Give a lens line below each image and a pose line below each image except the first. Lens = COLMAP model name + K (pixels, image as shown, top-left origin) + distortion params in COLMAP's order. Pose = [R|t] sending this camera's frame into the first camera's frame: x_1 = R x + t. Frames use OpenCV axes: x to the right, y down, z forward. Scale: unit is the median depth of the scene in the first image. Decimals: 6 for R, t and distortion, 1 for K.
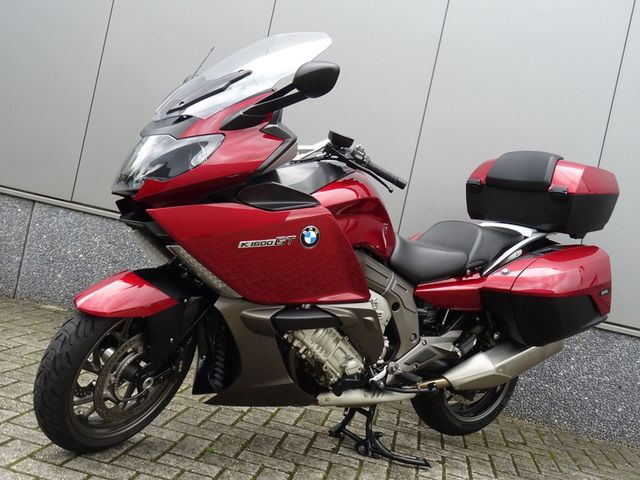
lens RADIAL K [[696.2, 0, 320.0], [0, 696.2, 240.0], [0, 0, 1]] dist [-0.000732, -0.000441]
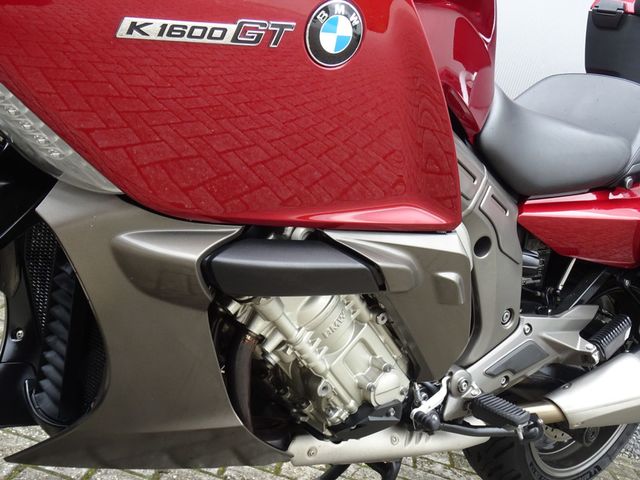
lens RADIAL K [[906.9, 0, 320.0], [0, 906.9, 240.0], [0, 0, 1]] dist [0.007984, 0.012107]
pose [[0.992397, 0.081233, 0.092460, -0.048074], [-0.091375, 0.989573, 0.111337, 0.041135], [-0.082451, -0.118939, 0.989472, 0.486374]]
